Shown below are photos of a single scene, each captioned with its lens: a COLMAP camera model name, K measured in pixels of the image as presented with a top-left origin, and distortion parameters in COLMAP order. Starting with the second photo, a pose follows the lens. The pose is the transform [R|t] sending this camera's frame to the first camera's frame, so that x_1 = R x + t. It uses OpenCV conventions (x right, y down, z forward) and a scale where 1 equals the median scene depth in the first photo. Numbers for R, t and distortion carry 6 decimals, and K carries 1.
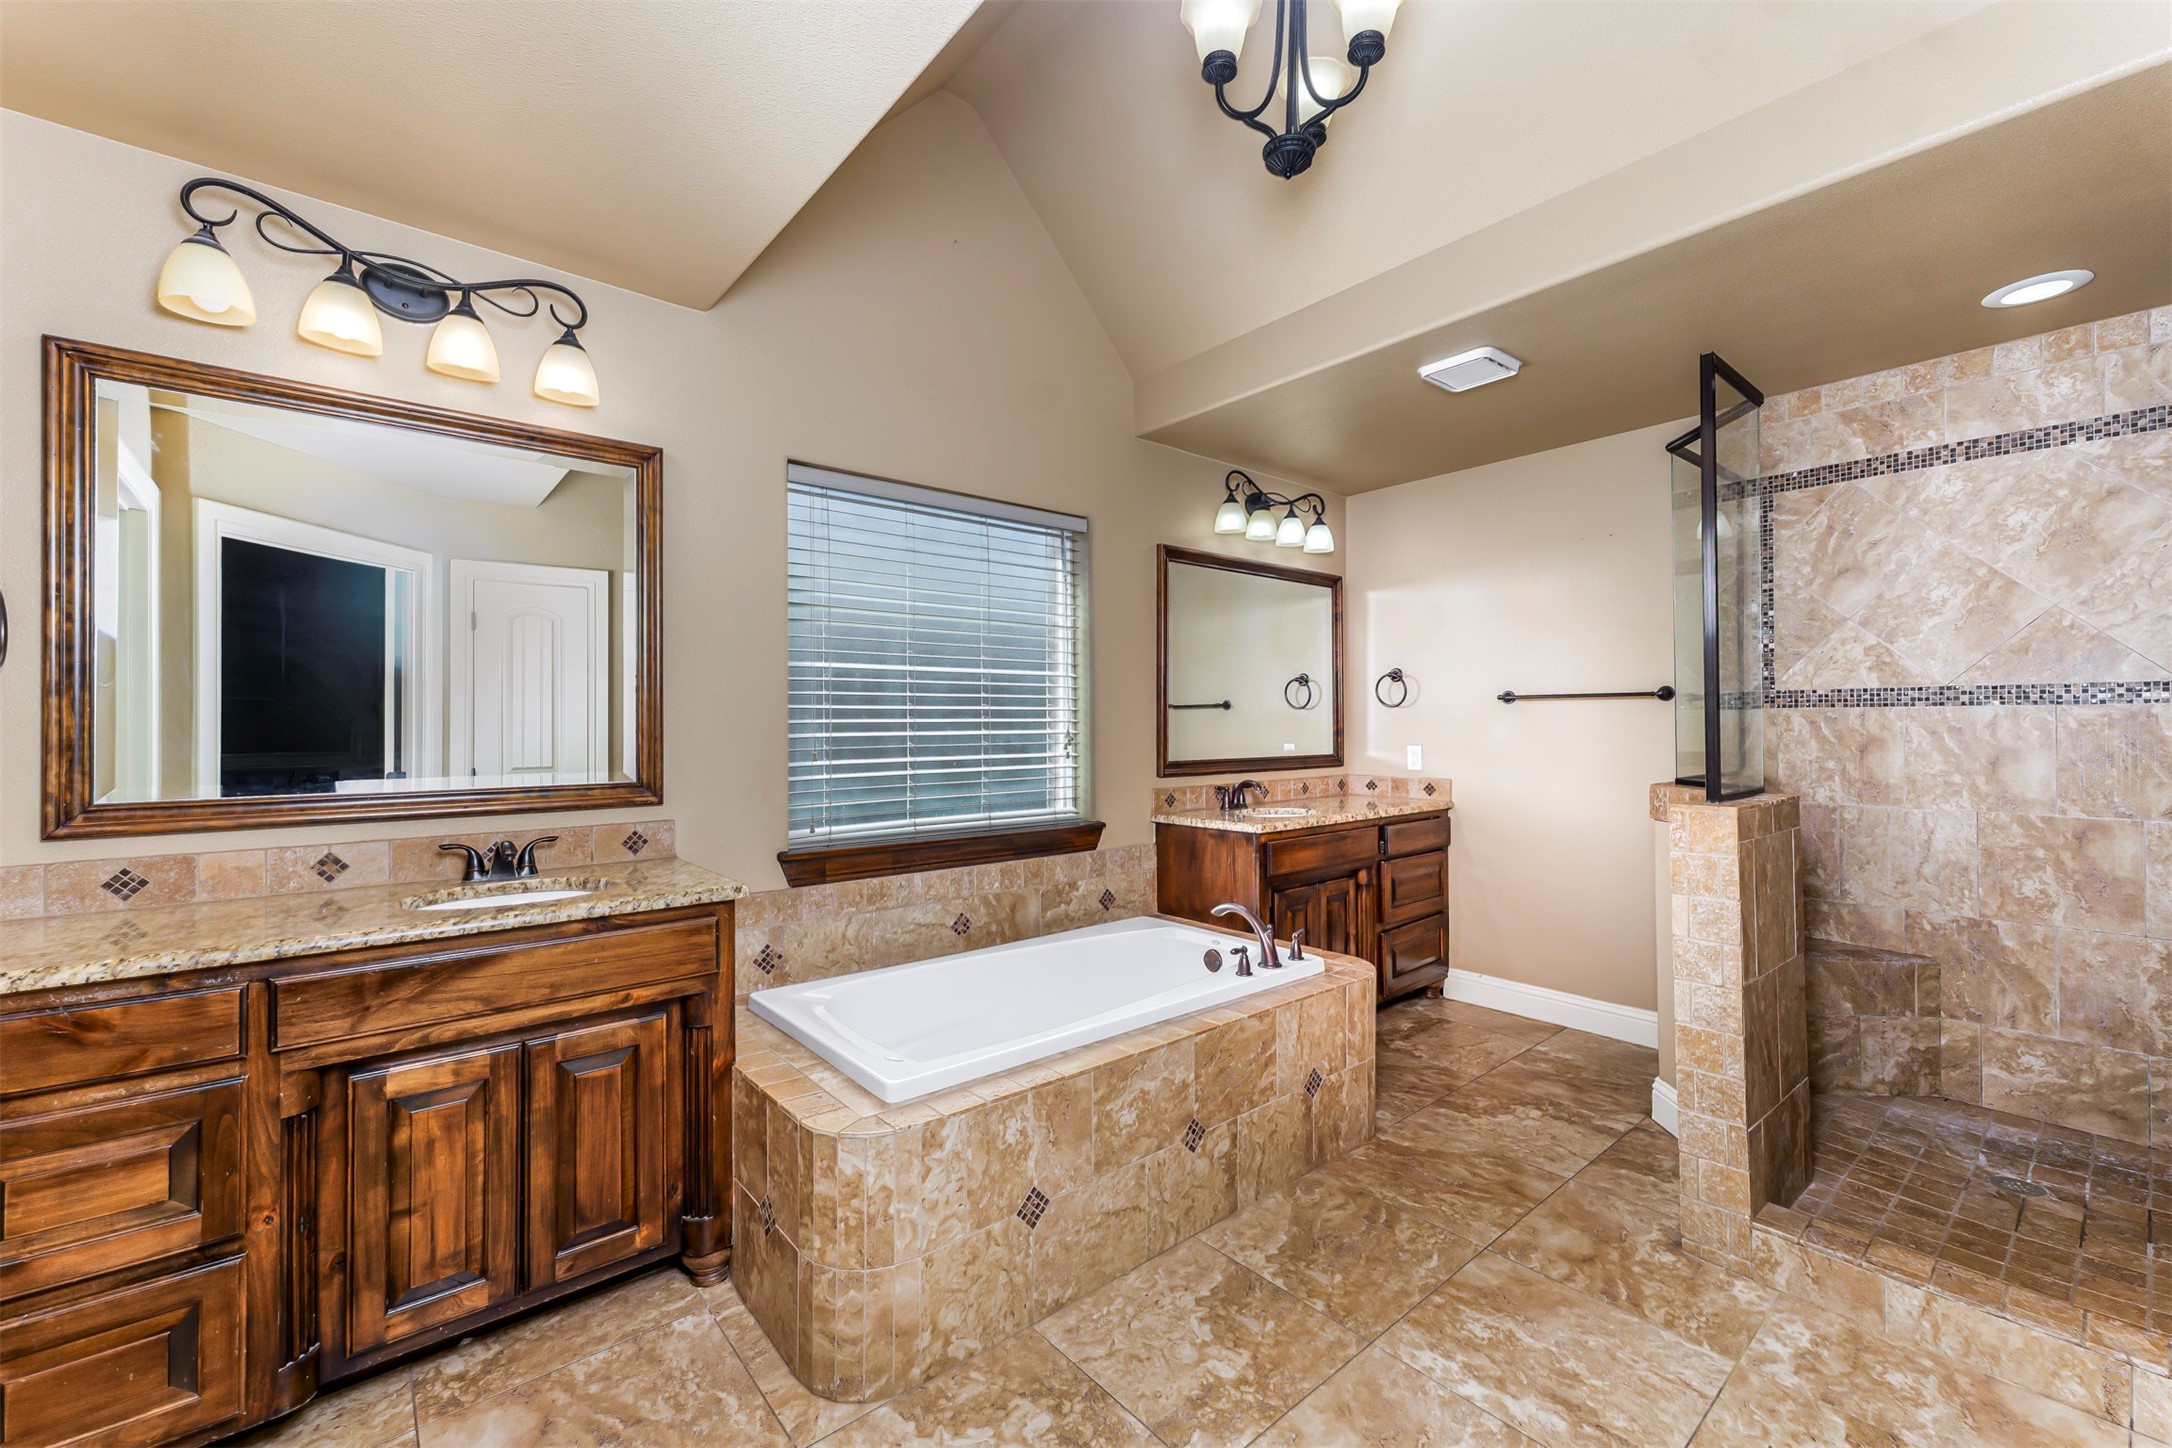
lens RADIAL K [[889.5, 0, 1085.3], [0, 889.5, 723.4], [0, 0, 1]] dist [0.003274, 0.000960]
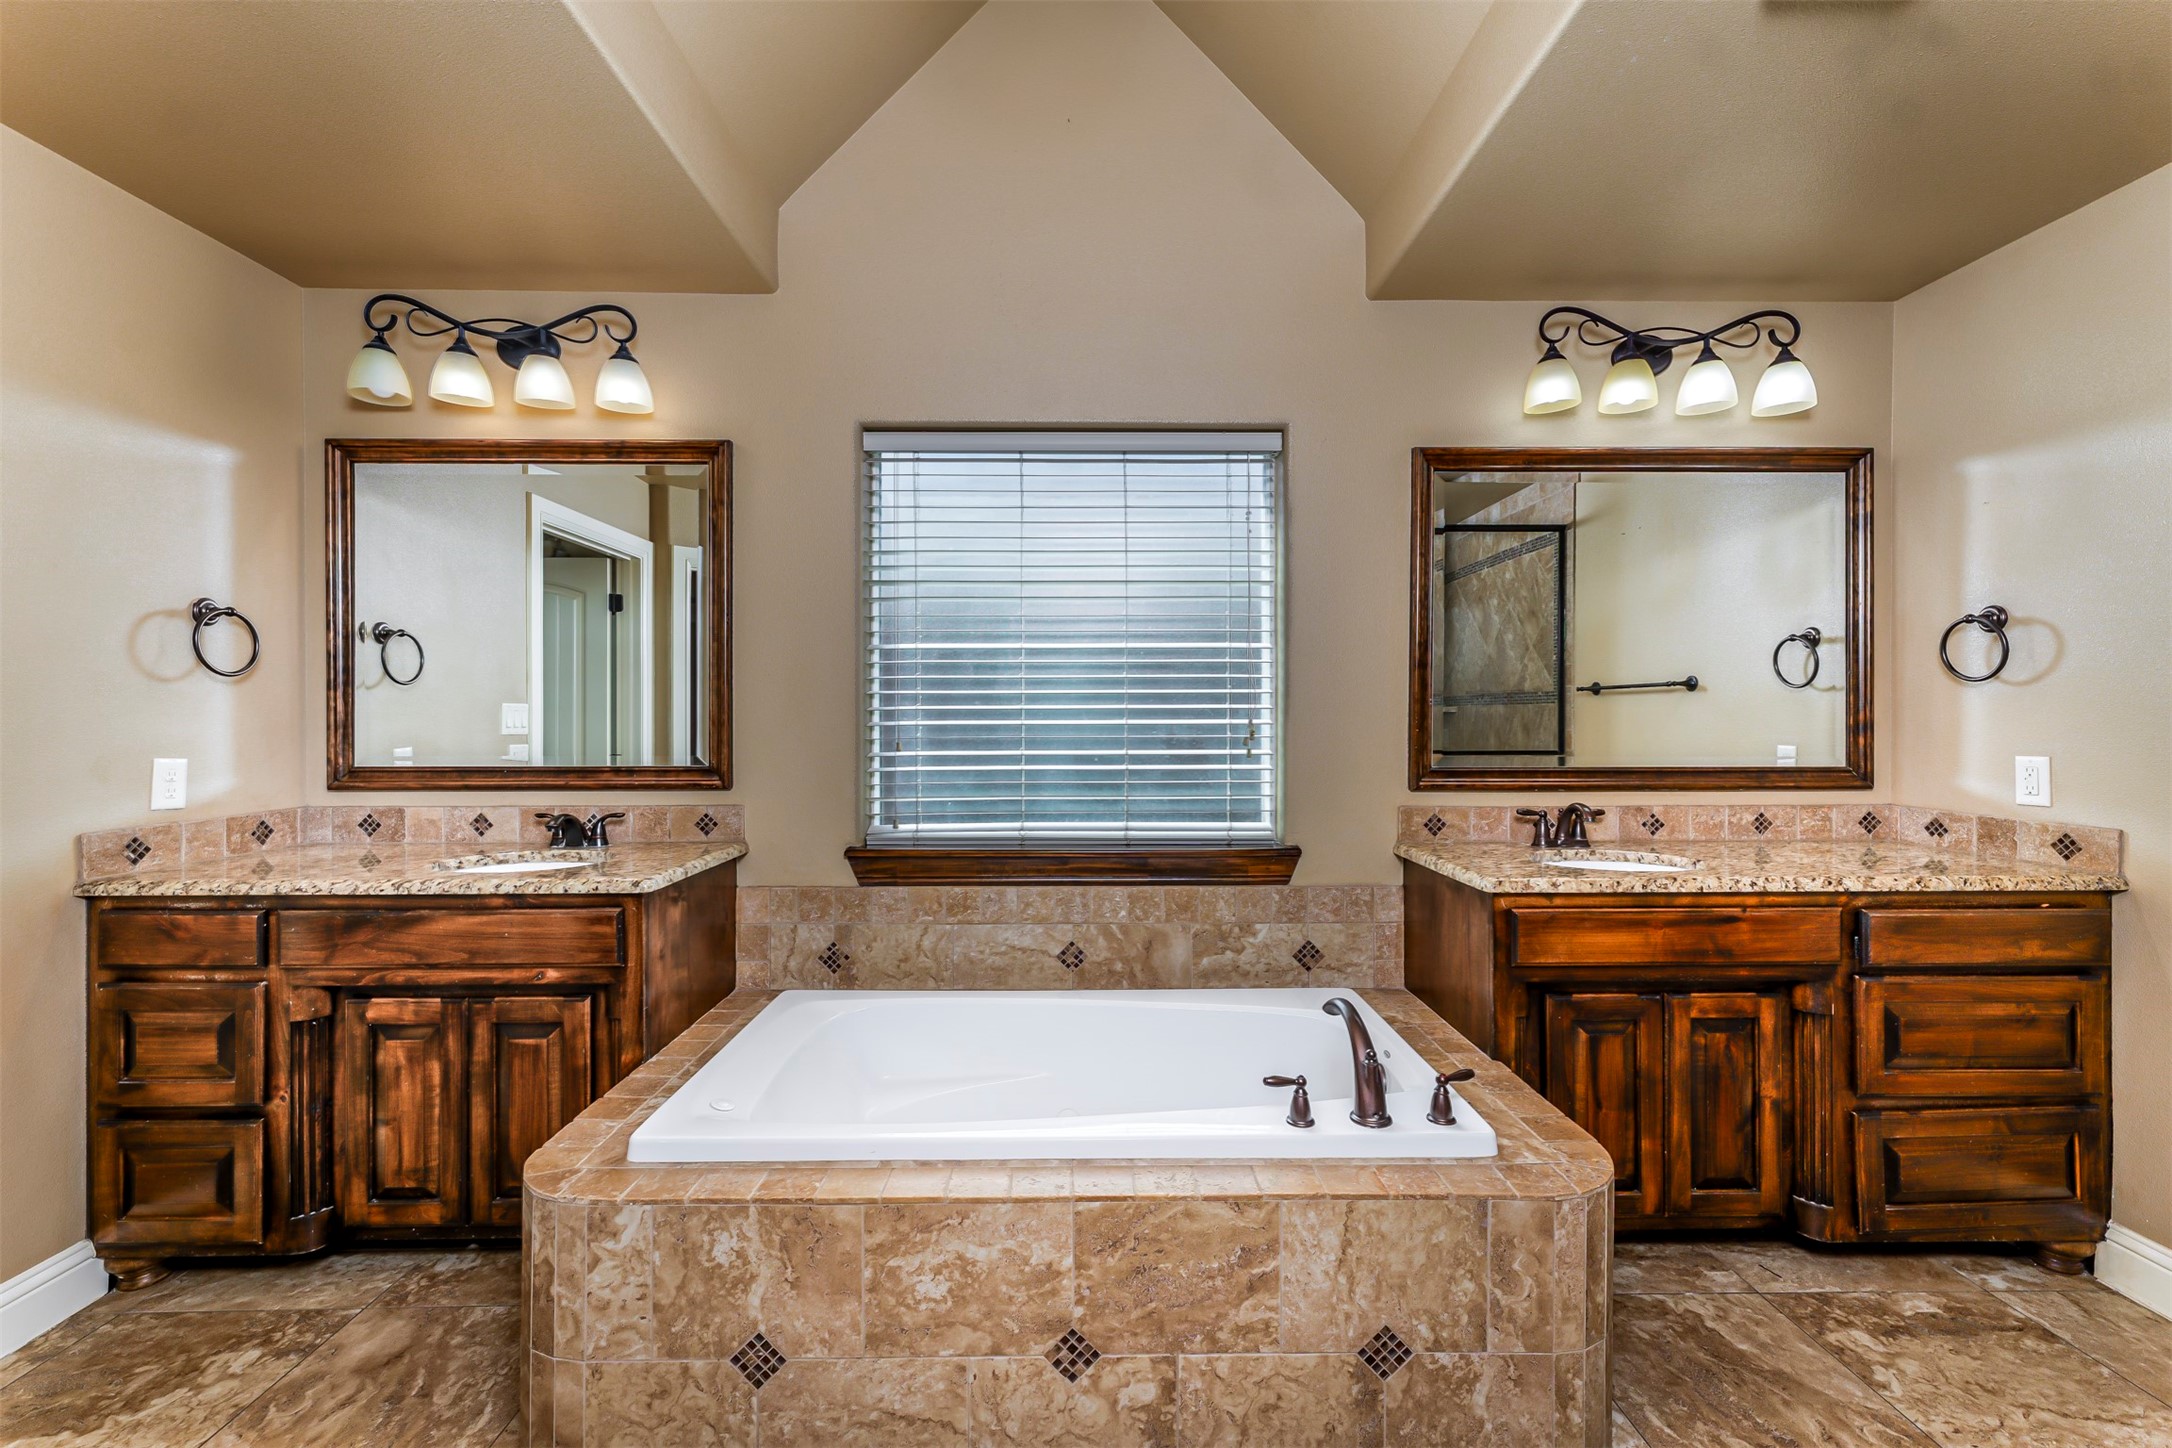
lens RADIAL K [[889.5, 0, 1086.3], [0, 889.5, 718.7], [0, 0, 1]] dist [0.003274, 0.000960]
pose [[0.771236, 0.008595, -0.636491, 0.494354], [-0.001916, 0.999936, 0.011180, -0.002031], [0.636546, -0.007403, 0.771203, 0.476963]]
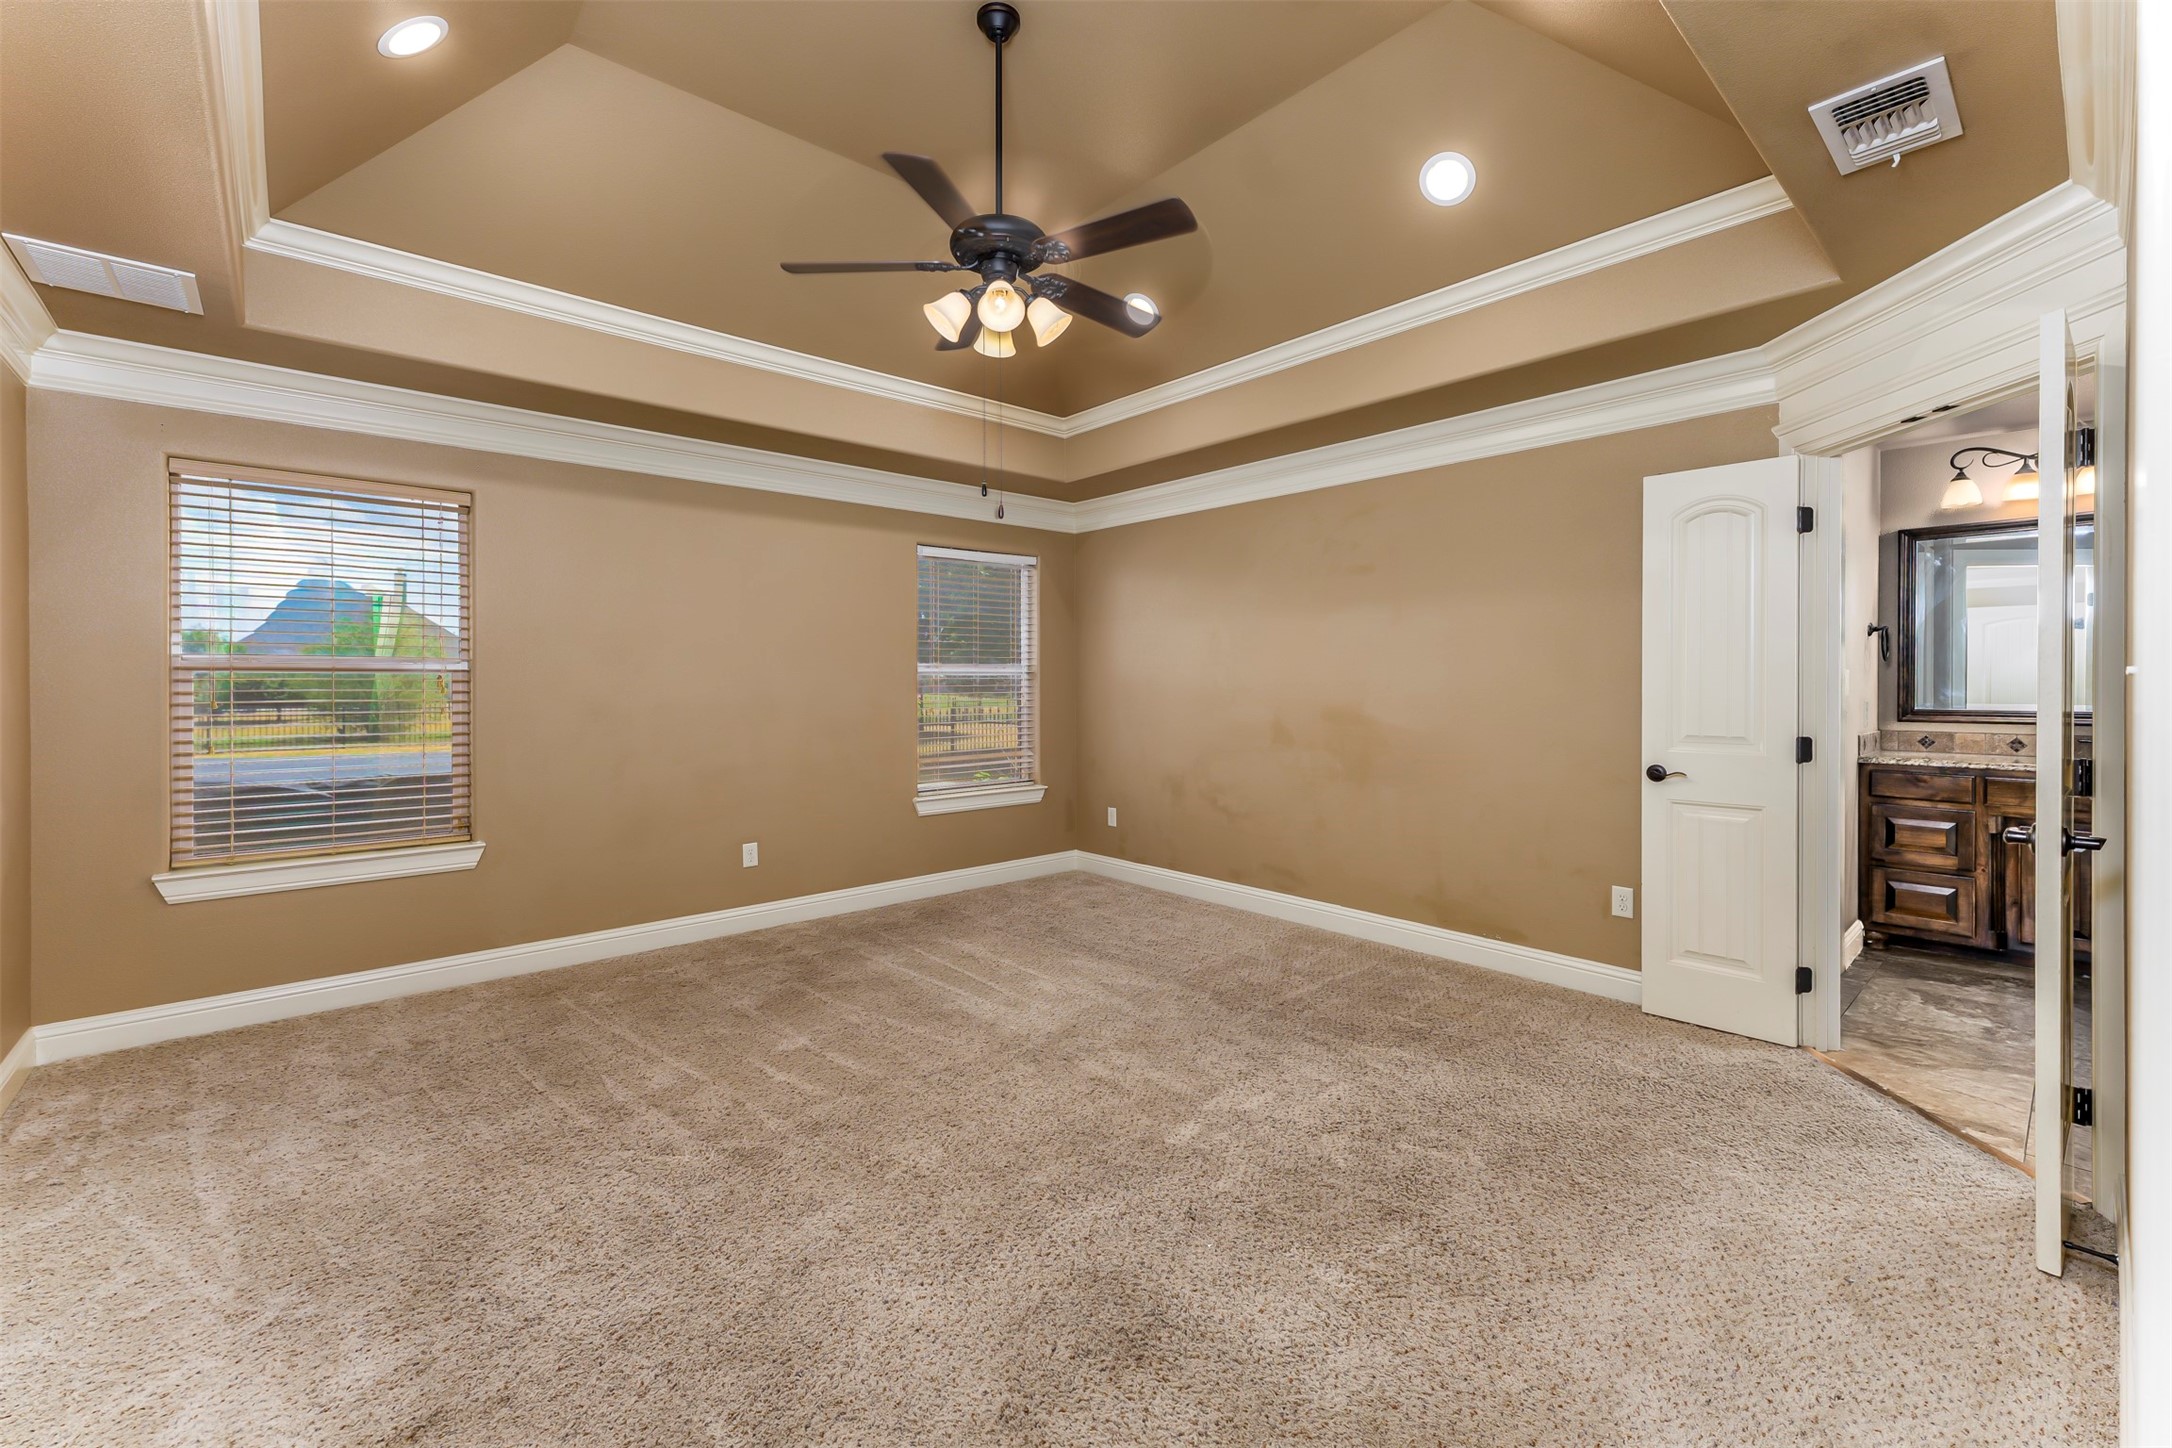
lens RADIAL K [[889.5, 0, 1063.6], [0, 889.5, 686.7], [0, 0, 1]] dist [0.003274, 0.000960]
pose [[0.008413, 0.008141, -0.999931, 1.039414], [0.006314, 0.999946, 0.008194, -0.007180], [0.999945, -0.006383, 0.008362, -1.061508]]
